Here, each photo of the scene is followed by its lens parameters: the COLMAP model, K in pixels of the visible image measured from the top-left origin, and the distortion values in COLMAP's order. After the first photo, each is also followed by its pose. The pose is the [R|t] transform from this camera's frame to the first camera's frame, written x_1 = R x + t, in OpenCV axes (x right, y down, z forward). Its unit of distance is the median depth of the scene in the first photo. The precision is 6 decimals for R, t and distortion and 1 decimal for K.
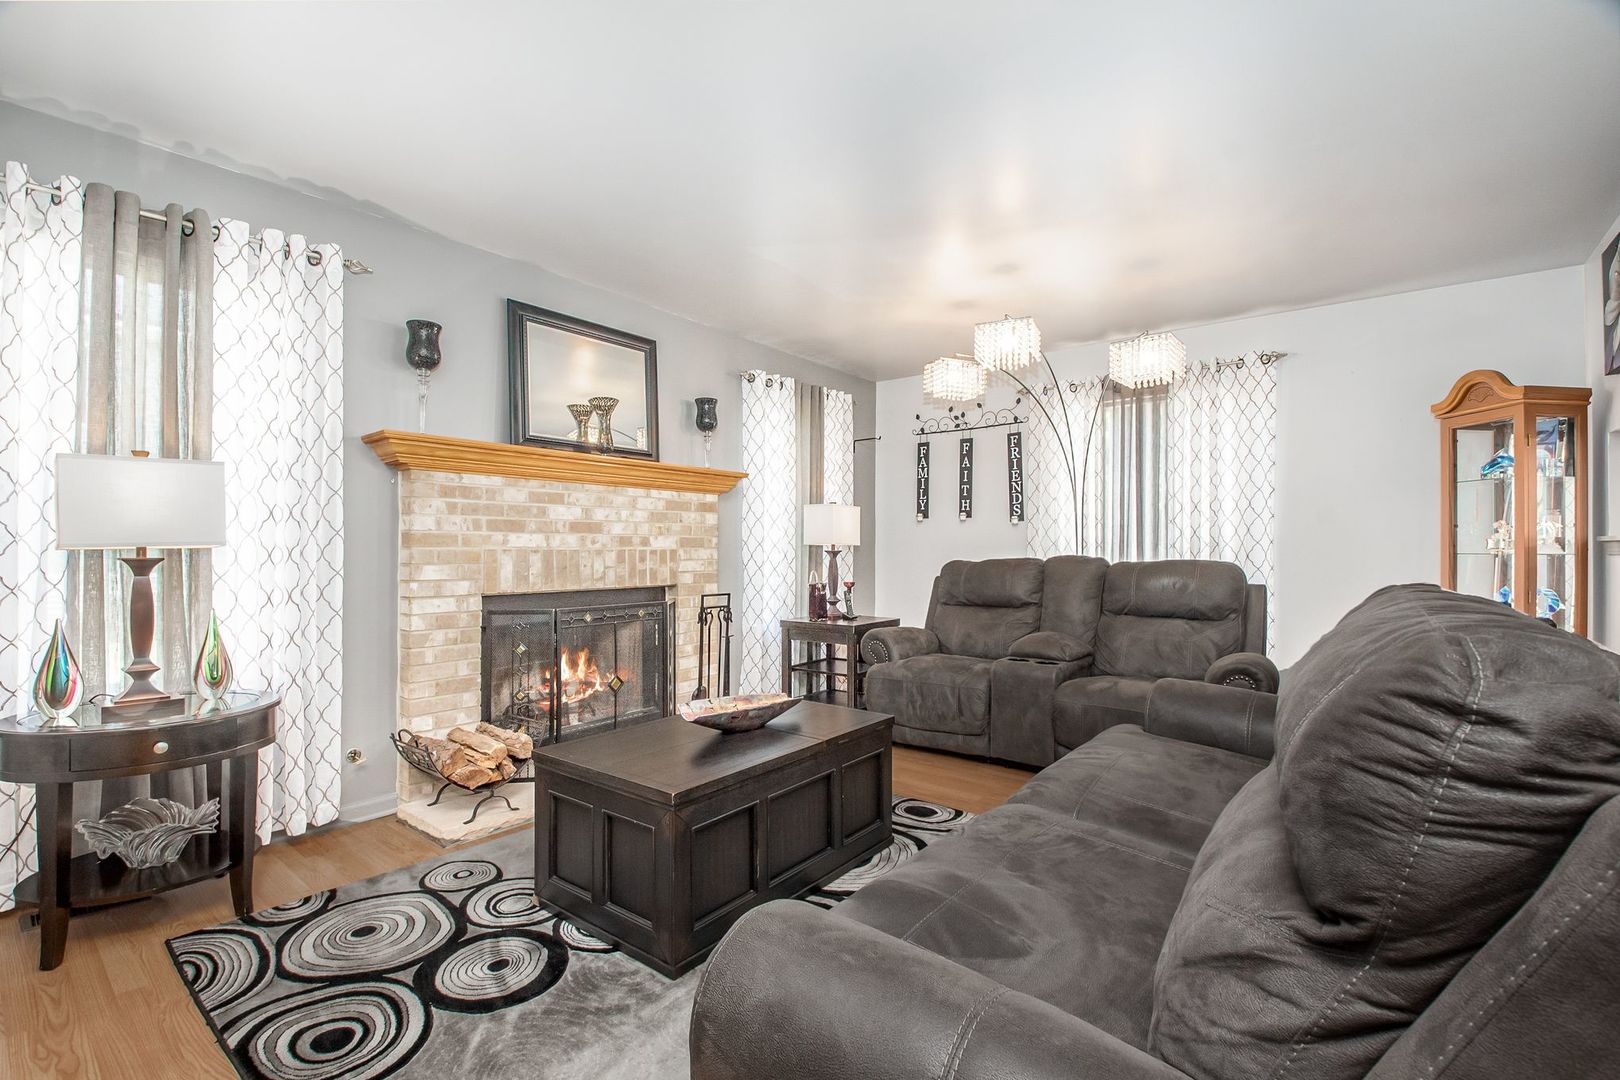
lens RADIAL K [[718.7, 0, 787.5], [0, 718.7, 552.5], [0, 0, 1]] dist [0.000768, -0.000754]
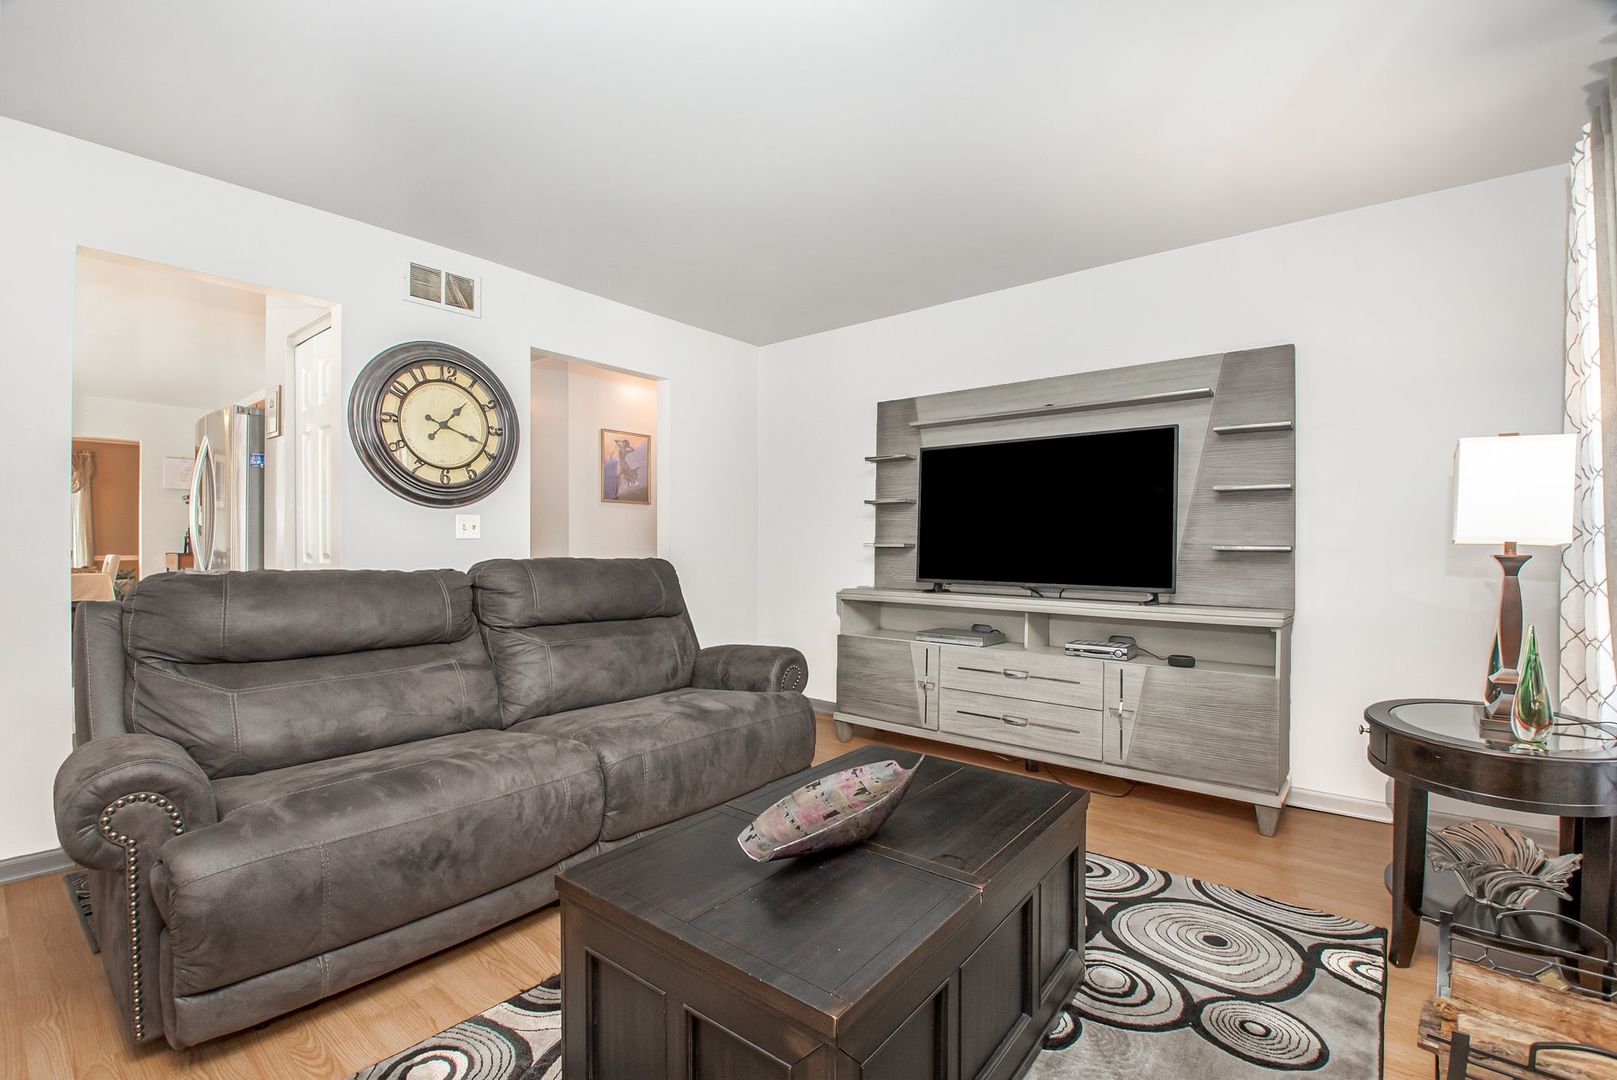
lens RADIAL K [[703.7, 0, 809.6], [0, 703.7, 551.3], [0, 0, 1]] dist [0.001025, -0.009959]
pose [[-0.999858, -0.008274, -0.014661, -0.016342], [-0.008344, 0.999954, 0.004732, 0.003630], [0.014621, 0.004853, -0.999881, 1.123953]]
